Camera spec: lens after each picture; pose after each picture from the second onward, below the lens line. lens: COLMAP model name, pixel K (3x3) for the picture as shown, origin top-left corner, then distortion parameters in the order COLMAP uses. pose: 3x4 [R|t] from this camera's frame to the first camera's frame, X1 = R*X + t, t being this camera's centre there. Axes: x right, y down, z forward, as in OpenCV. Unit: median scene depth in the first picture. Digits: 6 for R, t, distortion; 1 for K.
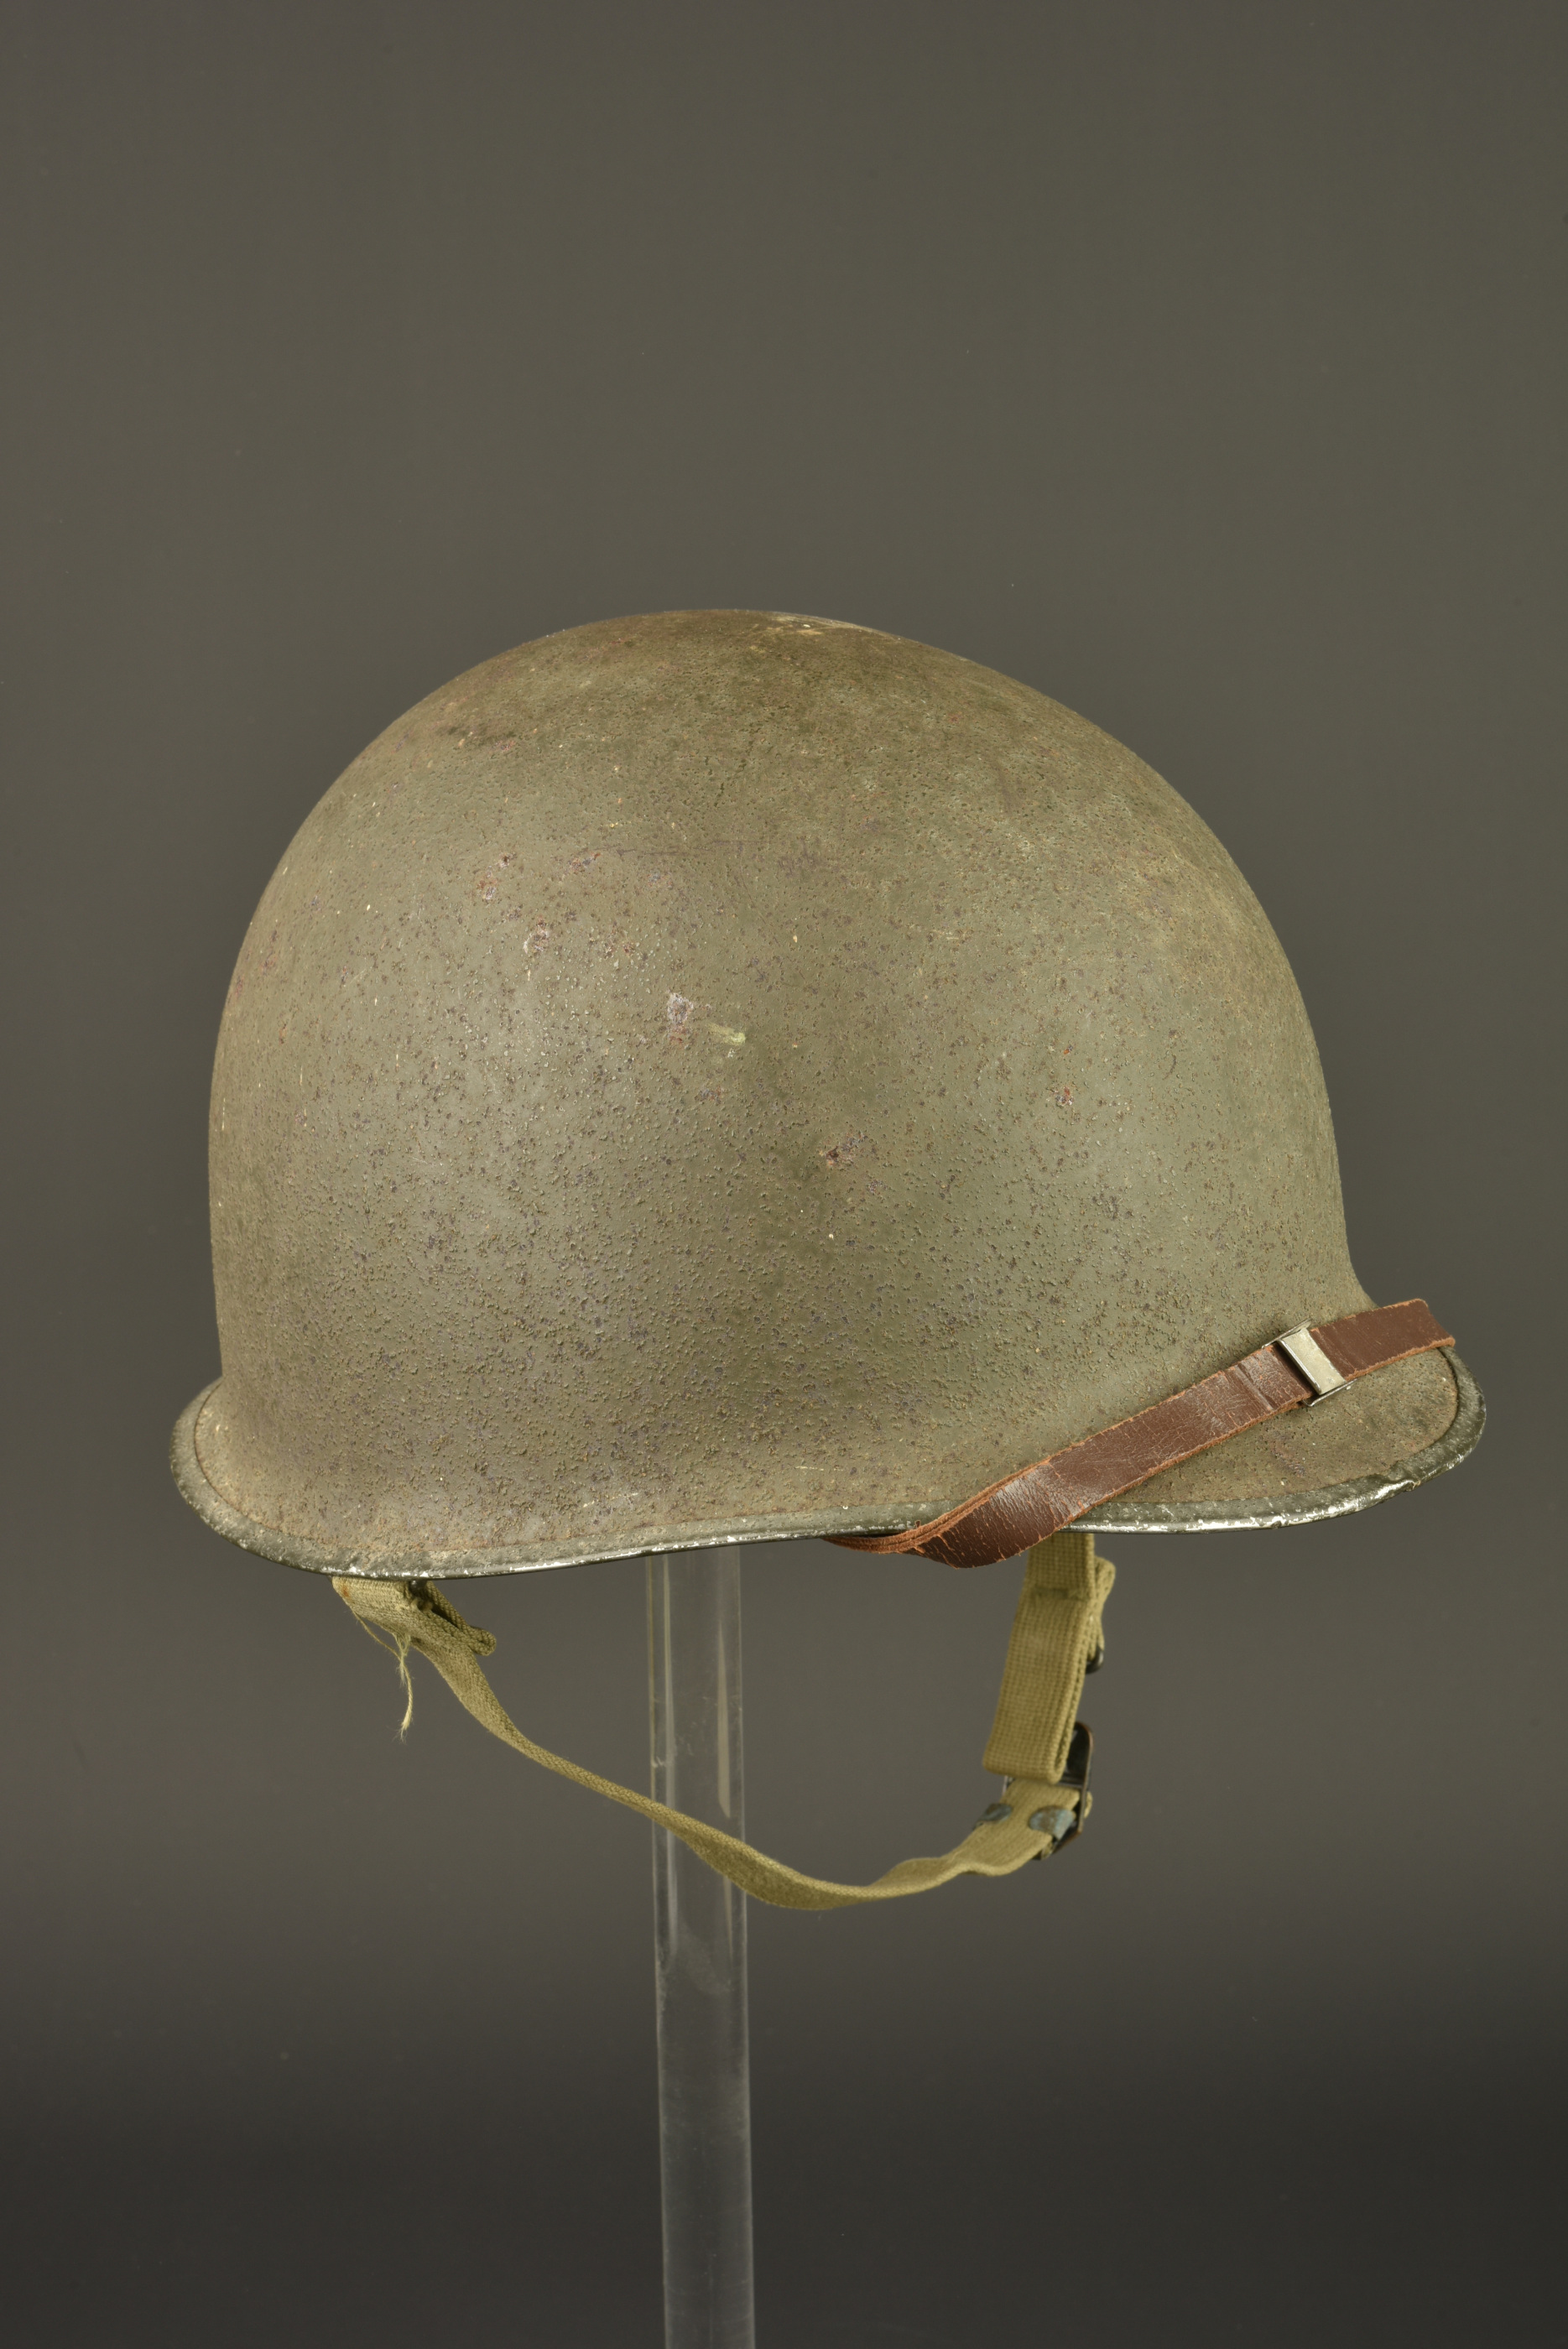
lens RADIAL K [[4072.2, 0, 786.8], [0, 4072.2, 1216.7], [0, 0, 1]] dist [-0.022383, -0.123144]
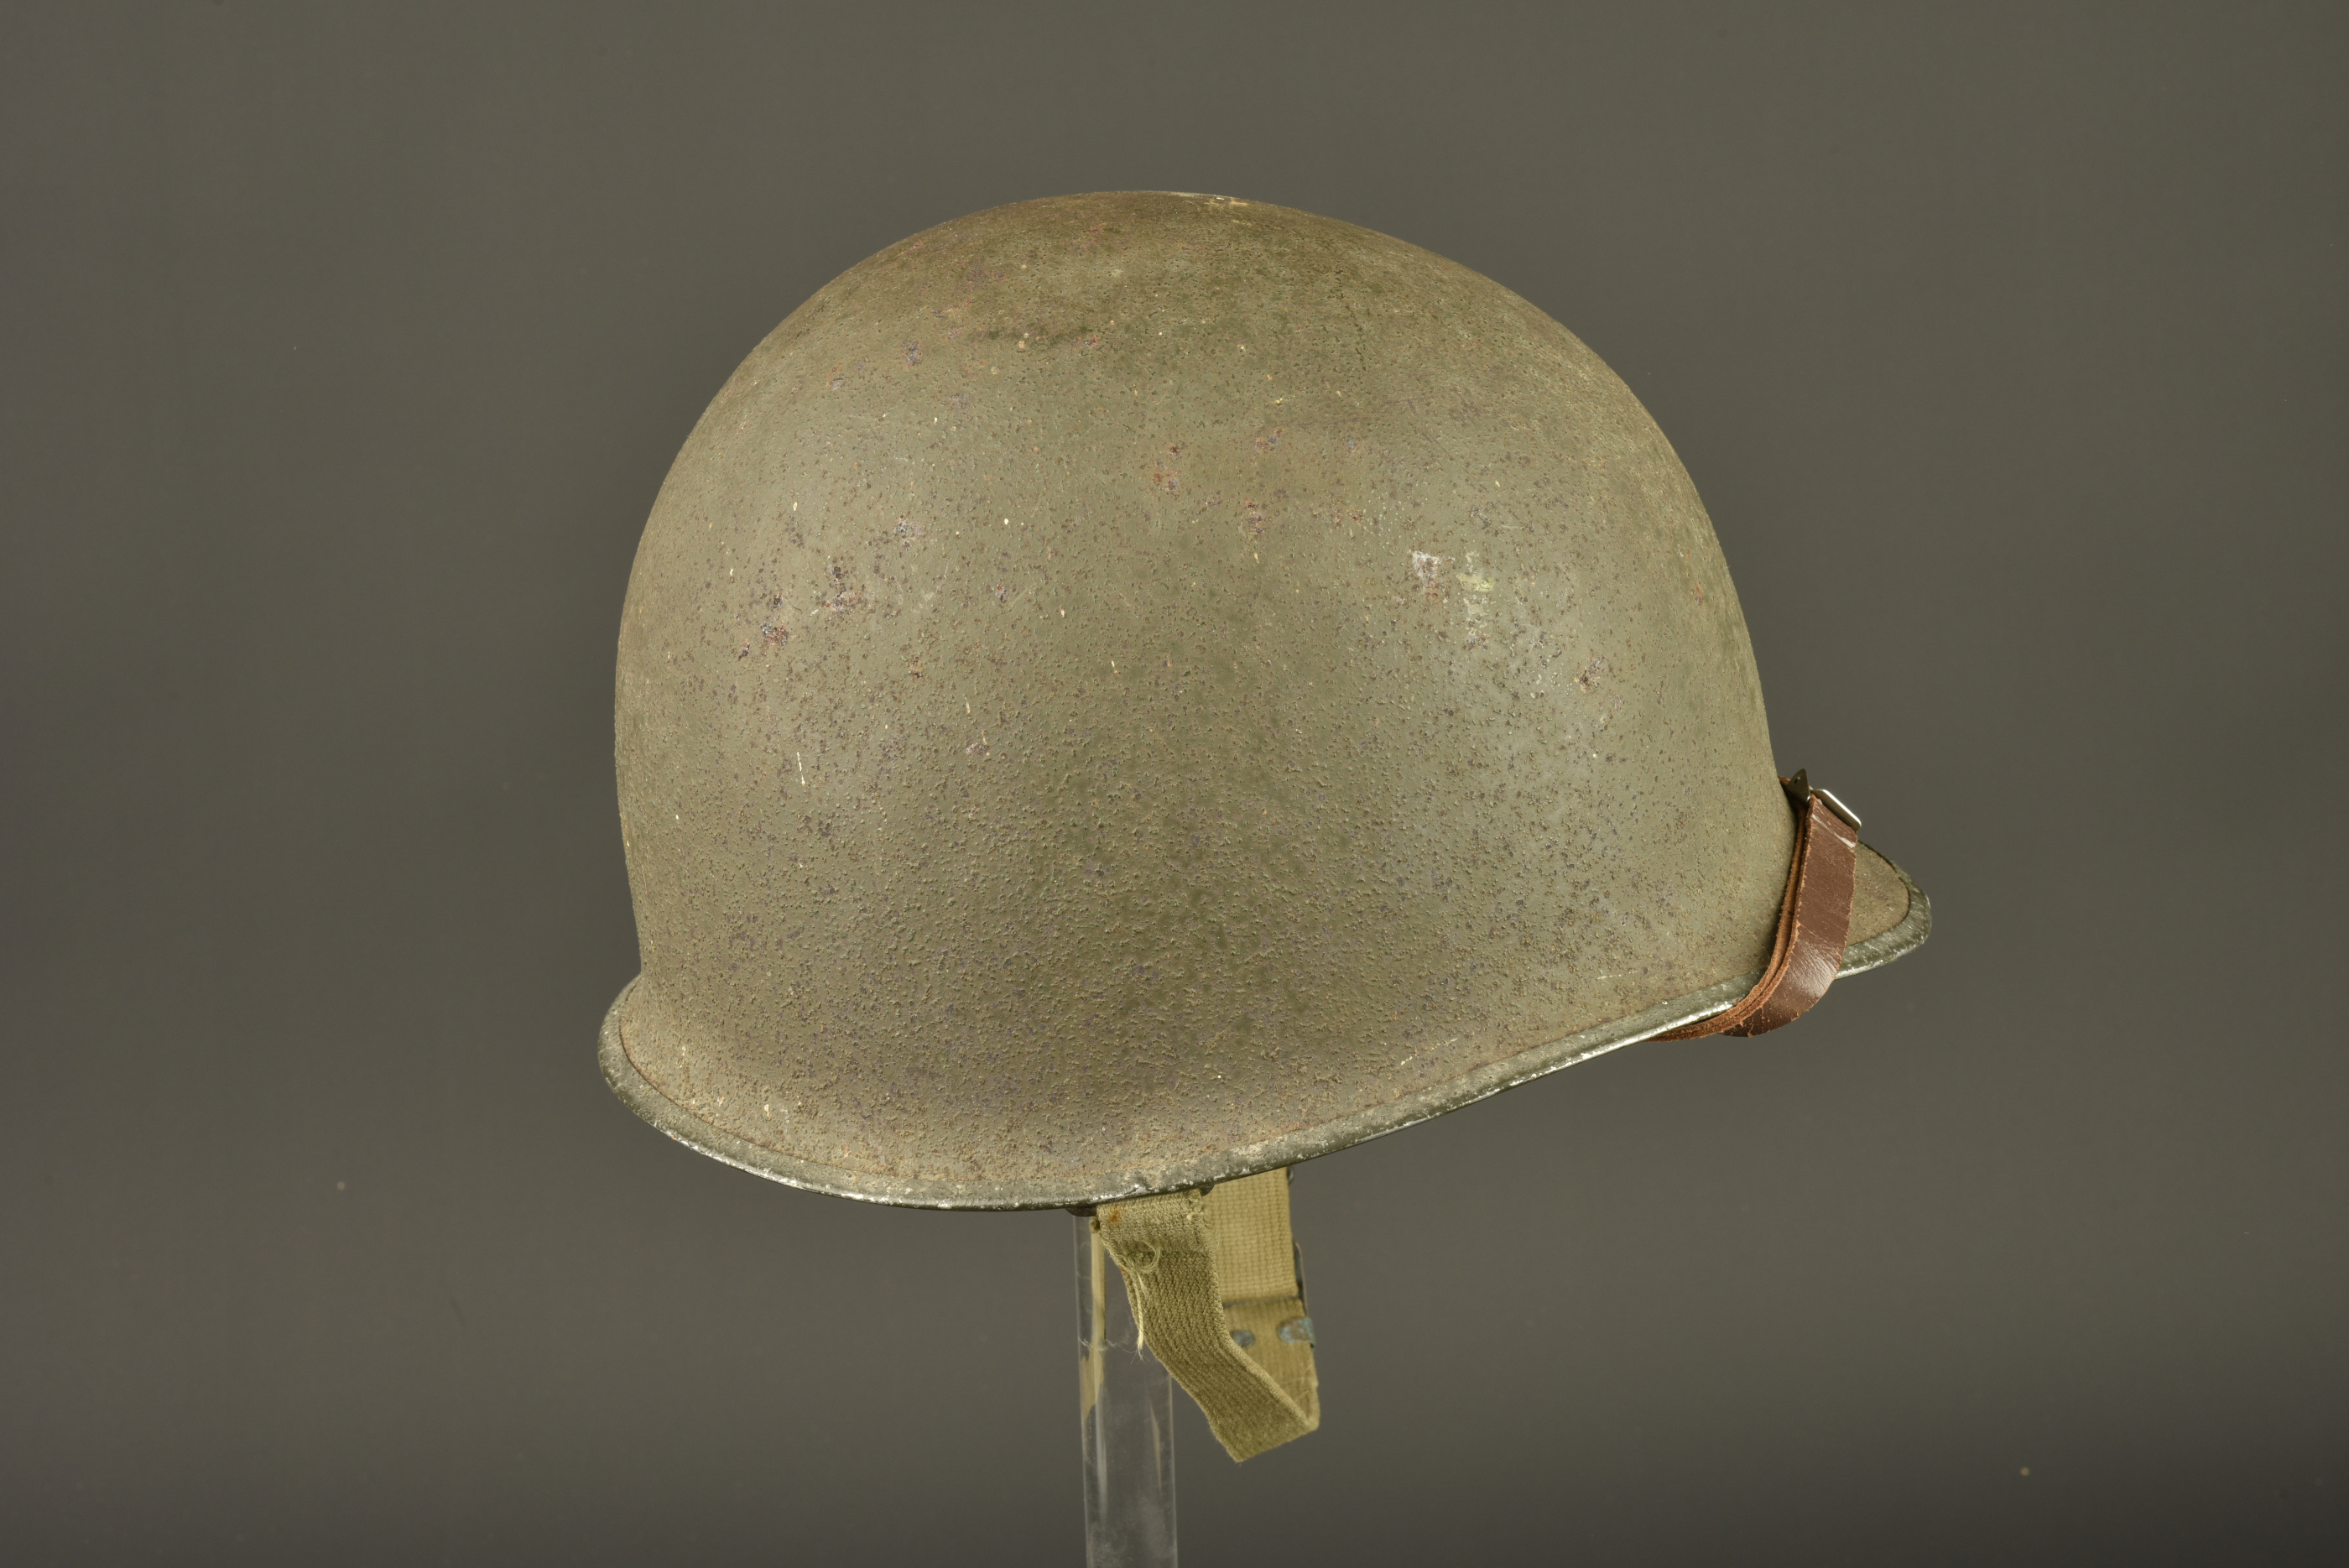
lens RADIAL K [[4072.2, 0, 1174.5], [0, 4072.2, 784.0], [0, 0, 1]] dist [-0.022383, -0.123144]
pose [[0.798473, -0.172689, 0.576732, -0.674517], [0.175554, 0.983131, 0.051325, -0.060311], [-0.575866, 0.060266, 0.815320, 0.200668]]
